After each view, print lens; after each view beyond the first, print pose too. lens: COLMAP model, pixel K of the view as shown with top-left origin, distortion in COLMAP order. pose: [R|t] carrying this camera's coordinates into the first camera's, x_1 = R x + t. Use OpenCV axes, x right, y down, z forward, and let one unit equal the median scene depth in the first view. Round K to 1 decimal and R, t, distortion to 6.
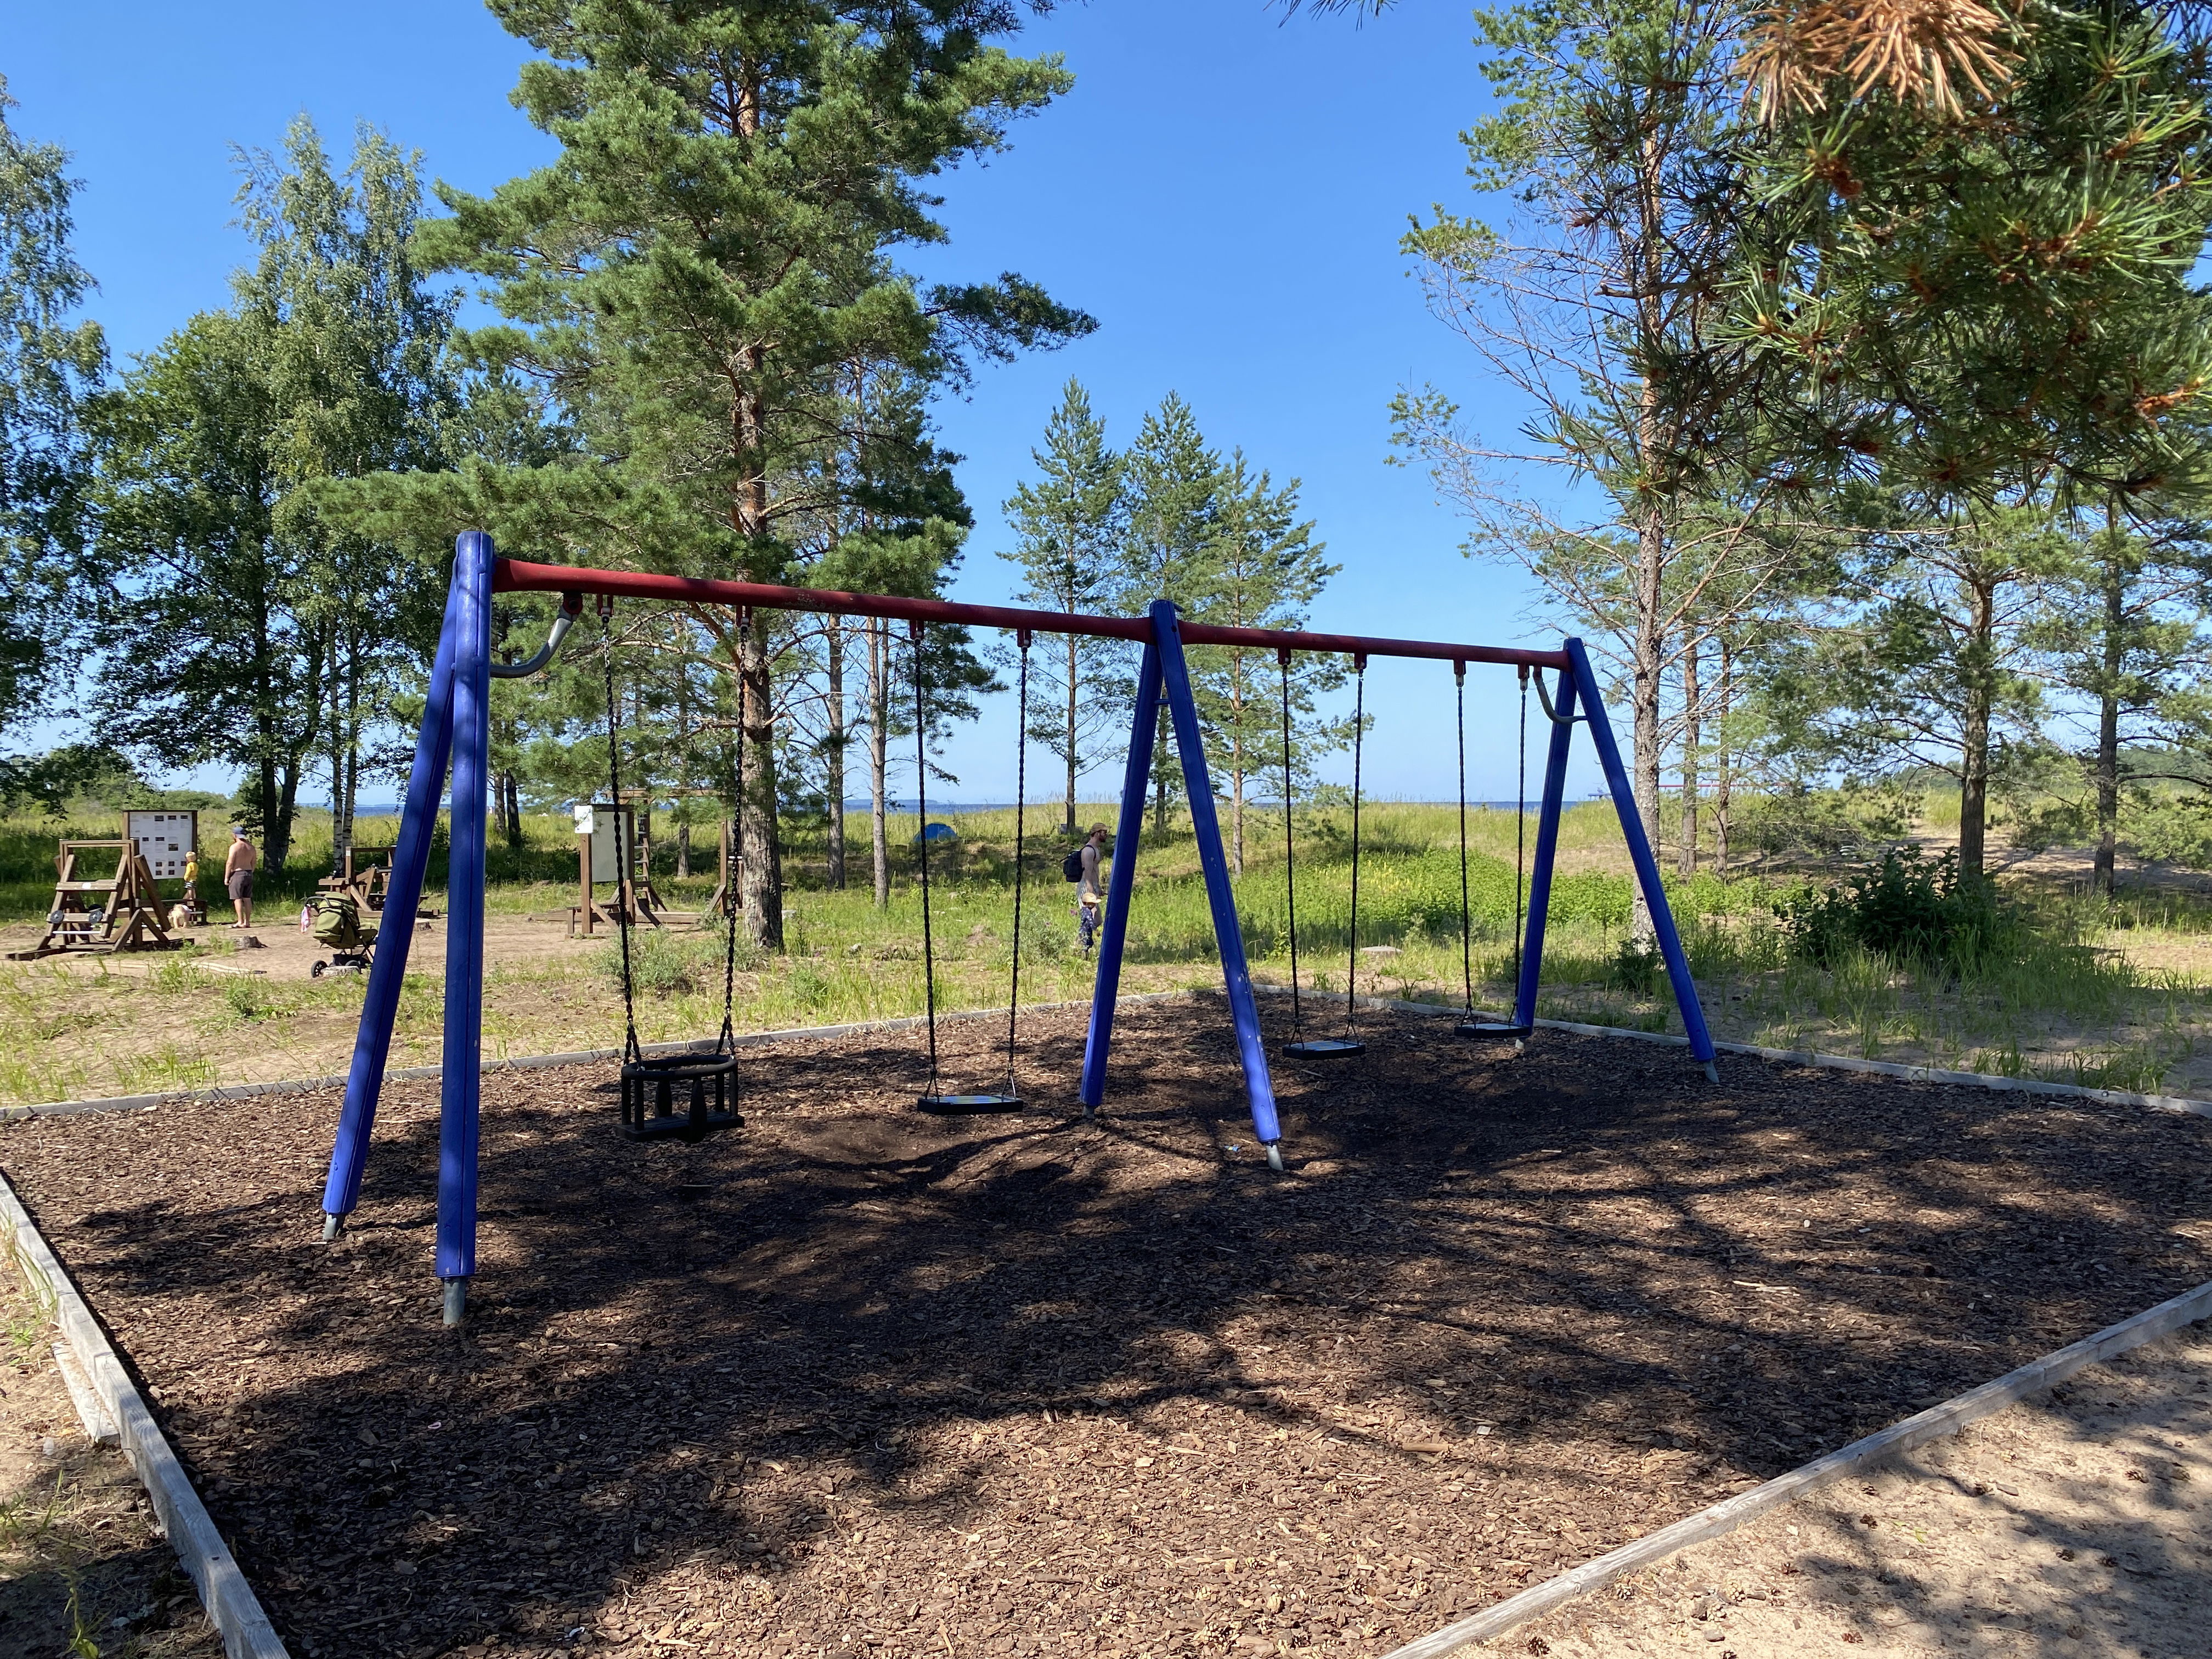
lens RADIAL K [[1650.7, 0, 1108.2], [0, 1650.7, 812.6], [0, 0, 1]] dist [0.012631, -0.007441]
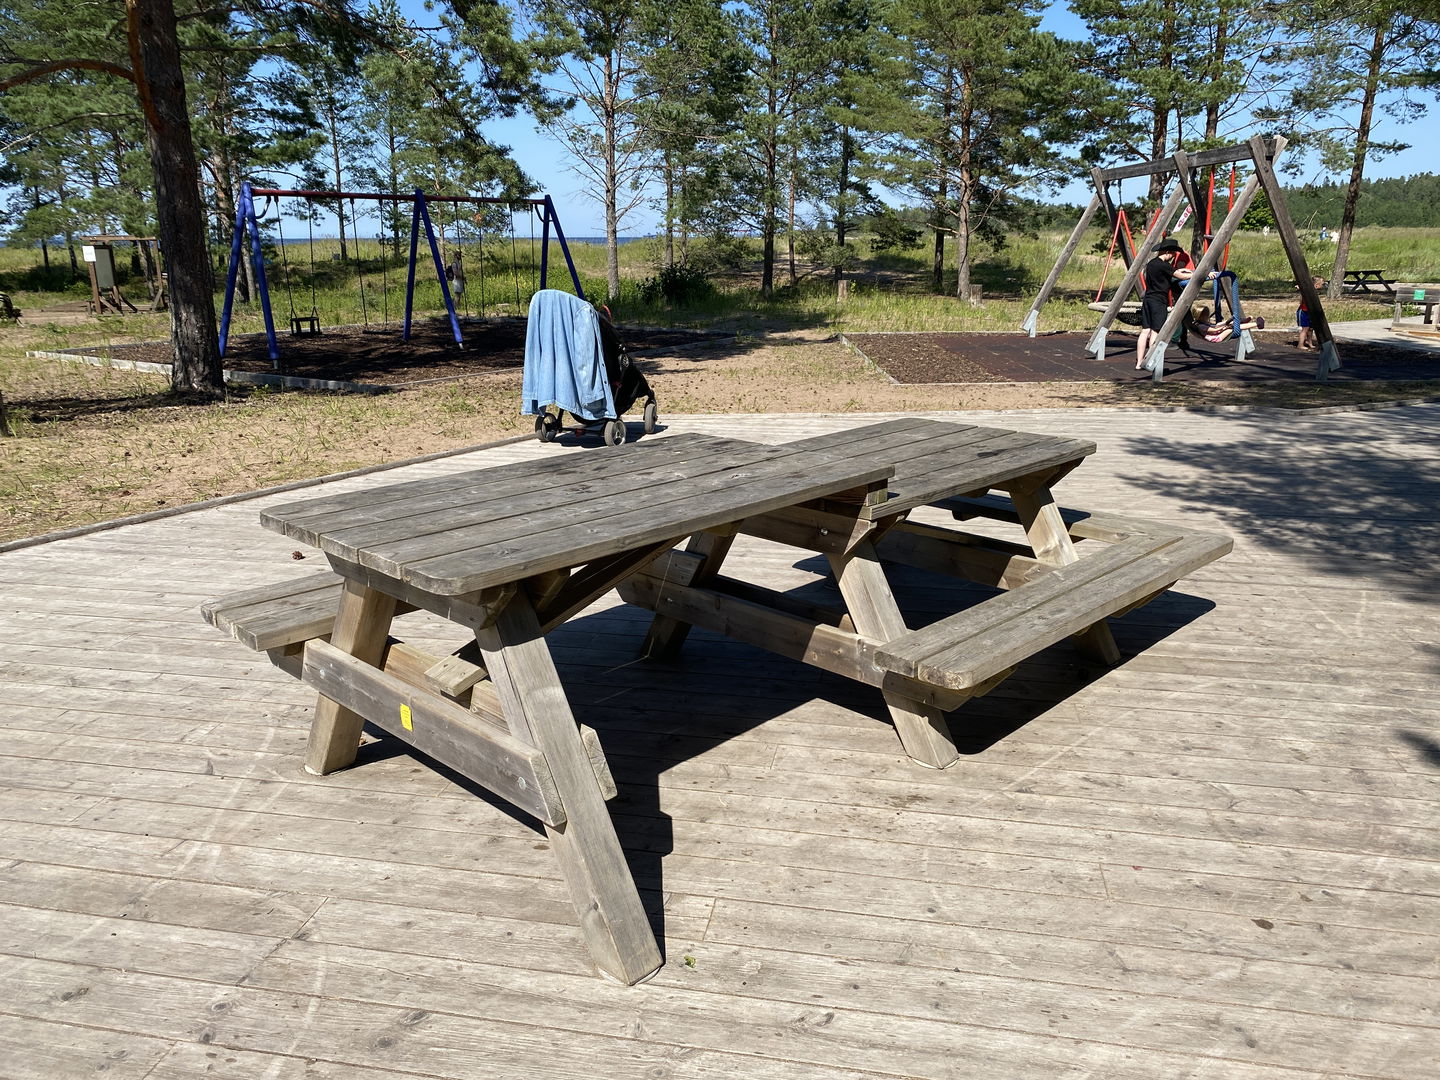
lens RADIAL K [[1074.6, 0, 721.5], [0, 1074.6, 529.0], [0, 0, 1]] dist [0.012631, -0.007441]
pose [[0.947714, -0.083853, 0.307908, -0.021010], [0.002552, 0.966822, 0.255439, -0.002159], [-0.319112, -0.241297, 0.916484, -0.255479]]
